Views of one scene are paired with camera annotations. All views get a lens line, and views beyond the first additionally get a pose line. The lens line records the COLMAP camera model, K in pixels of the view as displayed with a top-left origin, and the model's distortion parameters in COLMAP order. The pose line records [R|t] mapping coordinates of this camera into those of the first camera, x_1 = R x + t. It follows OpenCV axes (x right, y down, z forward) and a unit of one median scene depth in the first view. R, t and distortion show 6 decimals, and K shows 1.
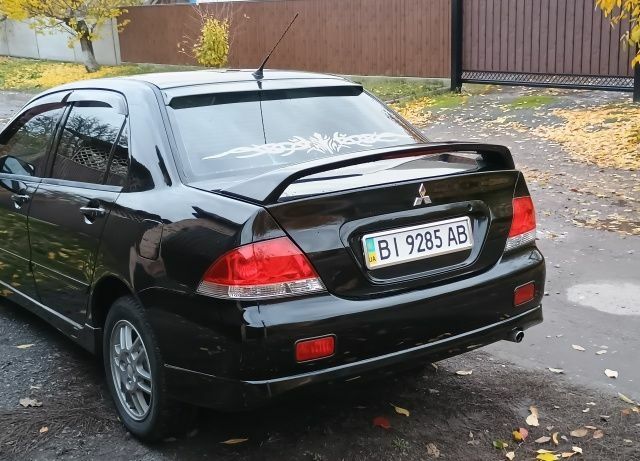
lens RADIAL K [[881.0, 0, 323.1], [0, 881.0, 229.0], [0, 0, 1]] dist [0.086132, -0.152056]
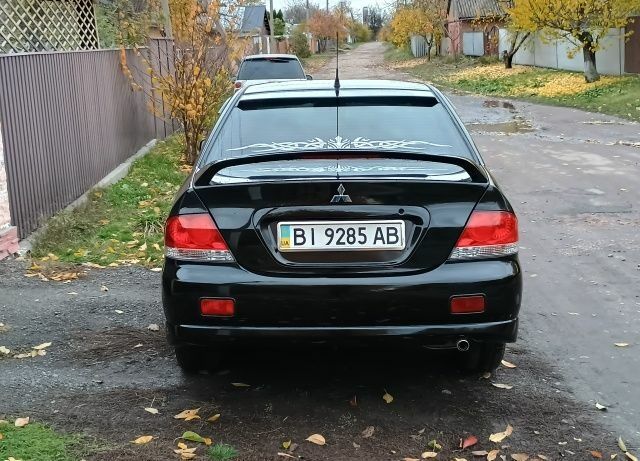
lens RADIAL K [[881.0, 0, 323.1], [0, 881.0, 229.0], [0, 0, 1]] dist [0.086132, -0.152056]
pose [[0.807037, 0.118557, -0.578476, 0.726772], [-0.124652, 0.991766, 0.029357, -0.023465], [0.577194, 0.048416, 0.815171, 0.075766]]
